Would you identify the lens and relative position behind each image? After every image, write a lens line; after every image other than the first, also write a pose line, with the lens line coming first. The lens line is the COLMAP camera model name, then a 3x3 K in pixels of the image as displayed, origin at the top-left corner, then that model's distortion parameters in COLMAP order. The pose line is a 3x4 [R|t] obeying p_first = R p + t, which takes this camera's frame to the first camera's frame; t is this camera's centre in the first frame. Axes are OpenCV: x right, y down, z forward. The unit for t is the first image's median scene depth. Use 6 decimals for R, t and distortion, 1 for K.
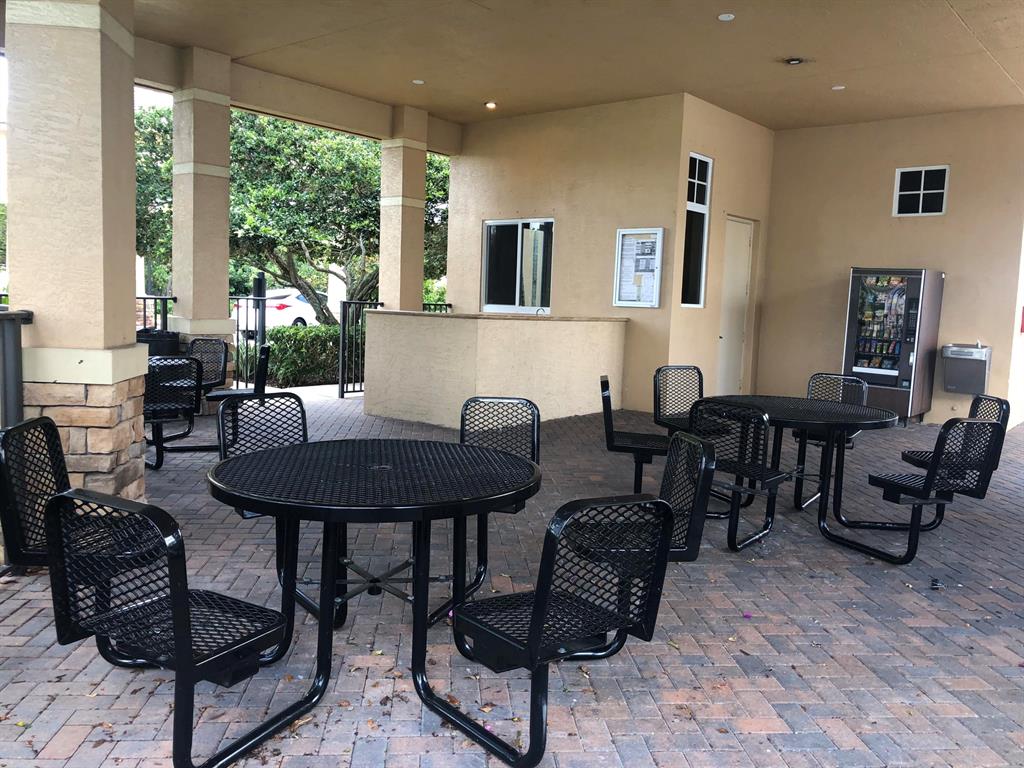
lens RADIAL K [[817.3, 0, 512.9], [0, 817.3, 382.6], [0, 0, 1]] dist [-0.009799, 0.001494]
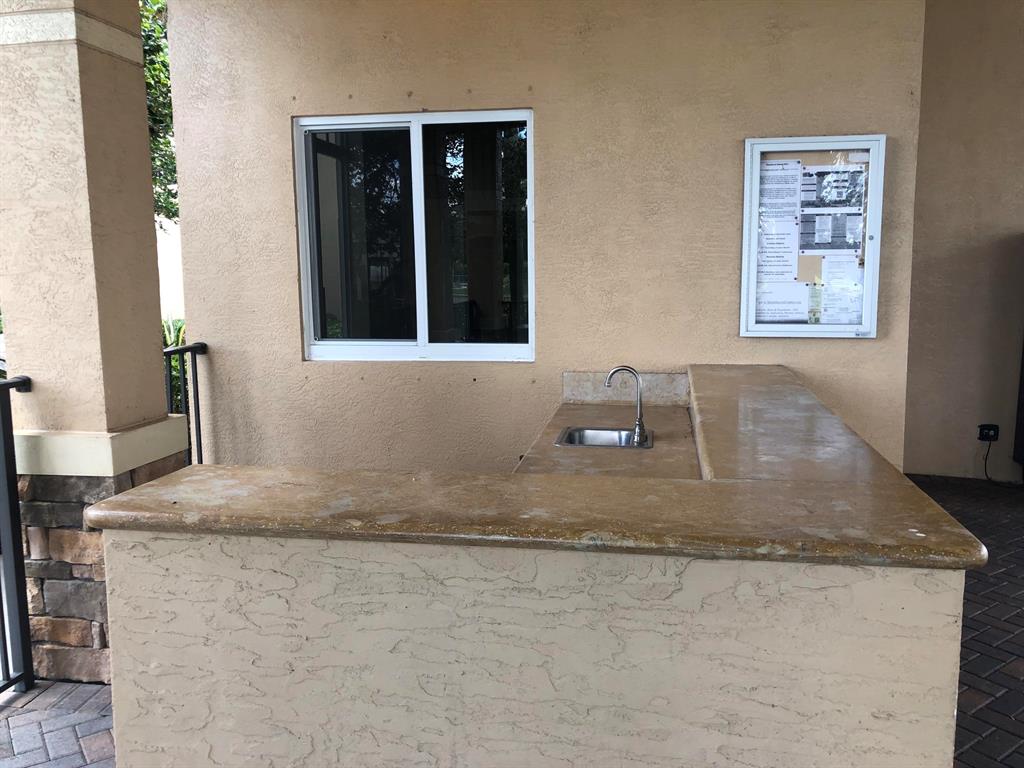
lens RADIAL K [[817.3, 0, 513.8], [0, 817.3, 383.3], [0, 0, 1]] dist [-0.009799, 0.001494]
pose [[0.859262, -0.118709, 0.497570, -0.172647], [0.090081, 0.992614, 0.081253, -0.115504], [-0.503541, -0.024996, 0.863610, 0.726804]]
